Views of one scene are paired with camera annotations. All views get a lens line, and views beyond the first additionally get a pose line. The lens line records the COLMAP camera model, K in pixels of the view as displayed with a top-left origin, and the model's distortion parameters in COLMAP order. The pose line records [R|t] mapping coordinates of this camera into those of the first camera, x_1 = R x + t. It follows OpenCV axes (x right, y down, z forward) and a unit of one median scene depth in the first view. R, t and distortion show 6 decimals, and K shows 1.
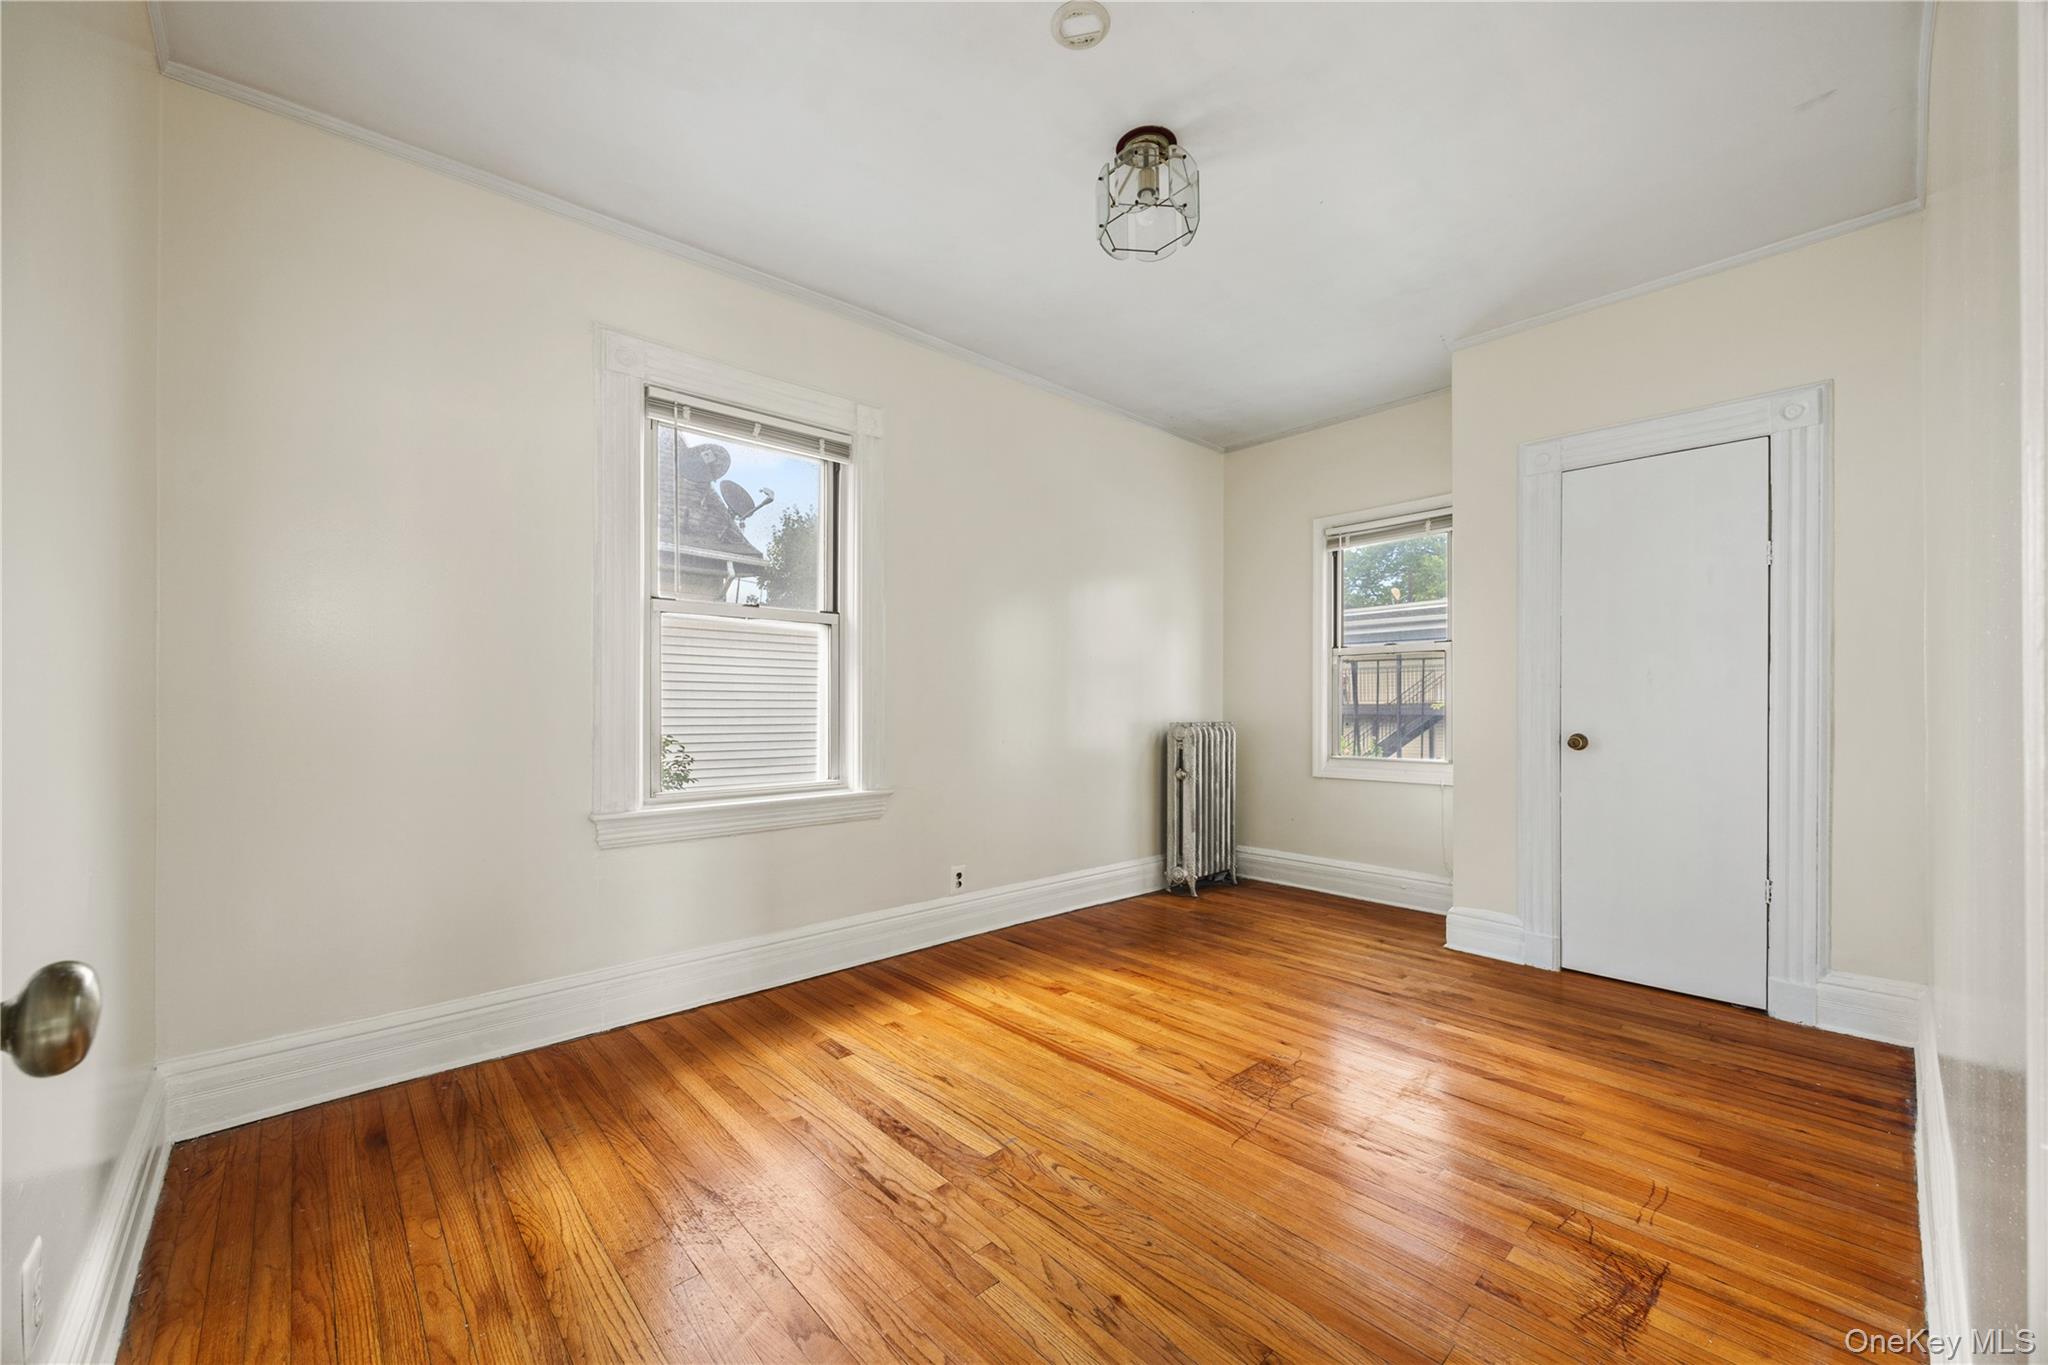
lens RADIAL K [[802.7, 0, 1026.9], [0, 802.7, 710.2], [0, 0, 1]] dist [-0.000958, 0.000096]
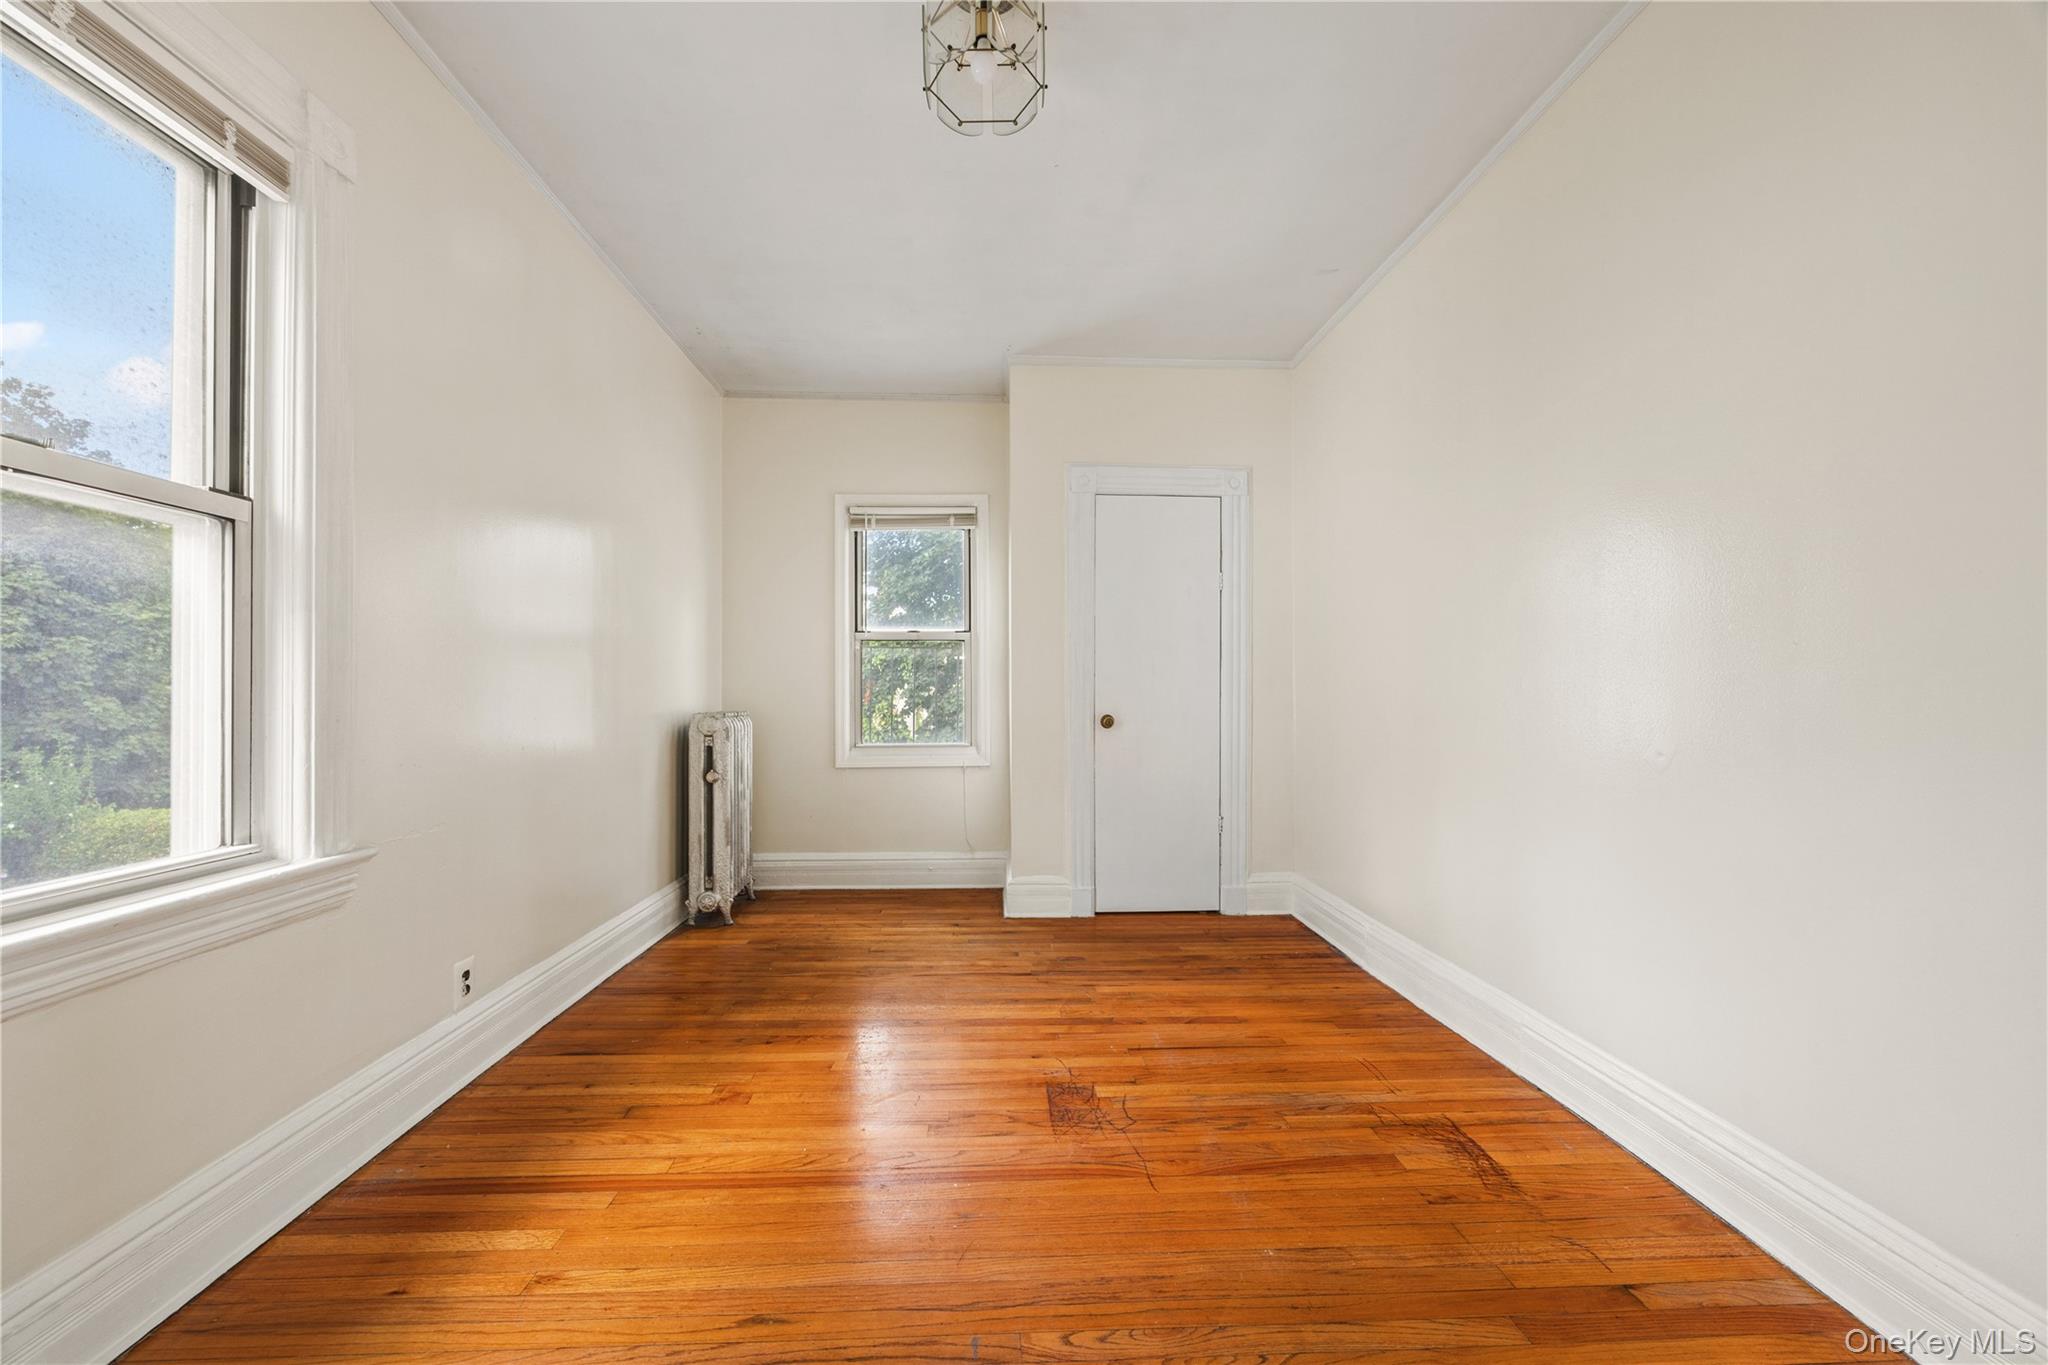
lens RADIAL K [[789.6, 0, 1021.8], [0, 789.6, 695.5], [0, 0, 1]] dist [-0.000578, 0.000058]
pose [[0.638740, -0.003300, 0.769415, -0.298884], [0.007376, 0.999971, -0.001834, 0.001964], [-0.769387, 0.006847, 0.638746, 0.335196]]
